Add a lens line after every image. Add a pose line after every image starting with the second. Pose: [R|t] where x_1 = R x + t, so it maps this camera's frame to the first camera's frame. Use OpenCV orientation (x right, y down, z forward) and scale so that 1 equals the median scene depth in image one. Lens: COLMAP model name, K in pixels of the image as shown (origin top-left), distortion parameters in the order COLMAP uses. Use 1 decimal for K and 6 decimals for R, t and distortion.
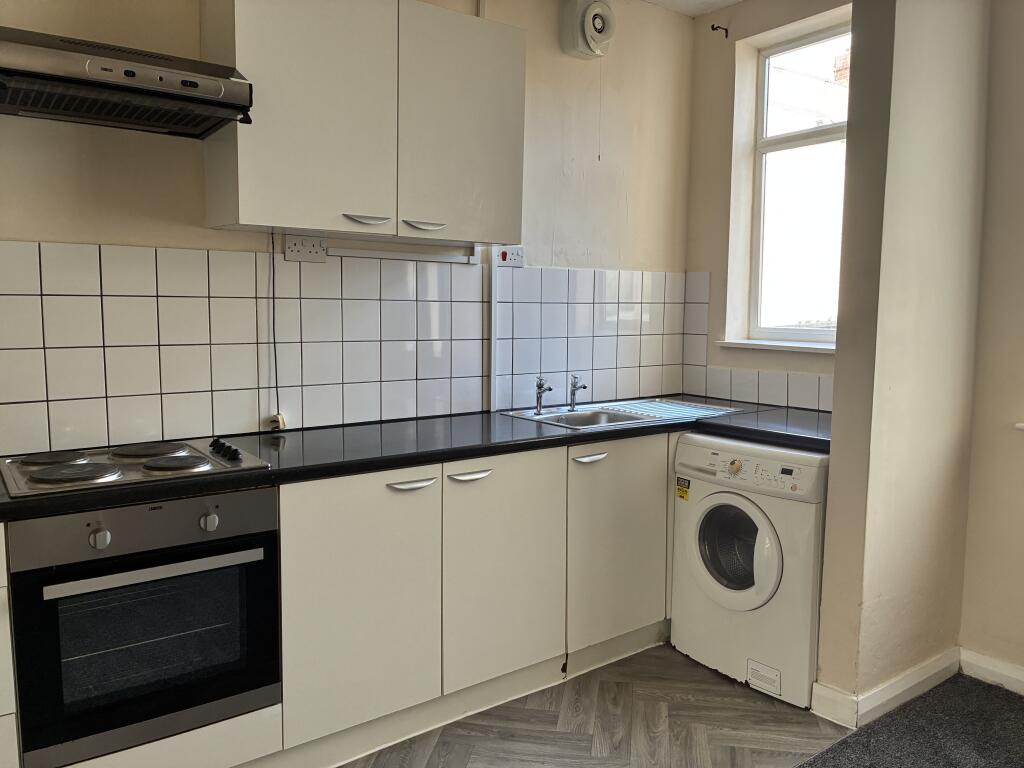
lens RADIAL K [[775.4, 0, 546.4], [0, 775.4, 384.3], [0, 0, 1]] dist [0.038397, -0.024233]
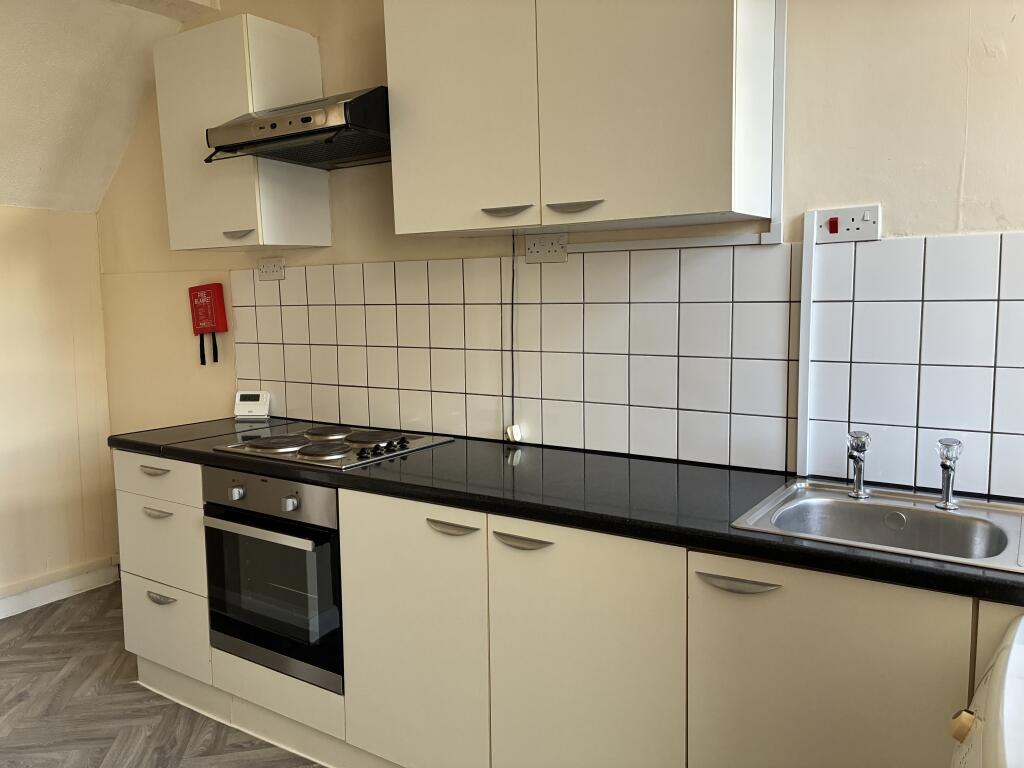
lens RADIAL K [[775.4, 0, 513.9], [0, 775.4, 379.3], [0, 0, 1]] dist [0.038397, -0.024233]
pose [[0.305733, 0.084363, -0.948373, 0.551150], [-0.080124, 0.994813, 0.062665, -0.077133], [0.948740, 0.056829, 0.310906, 0.700544]]
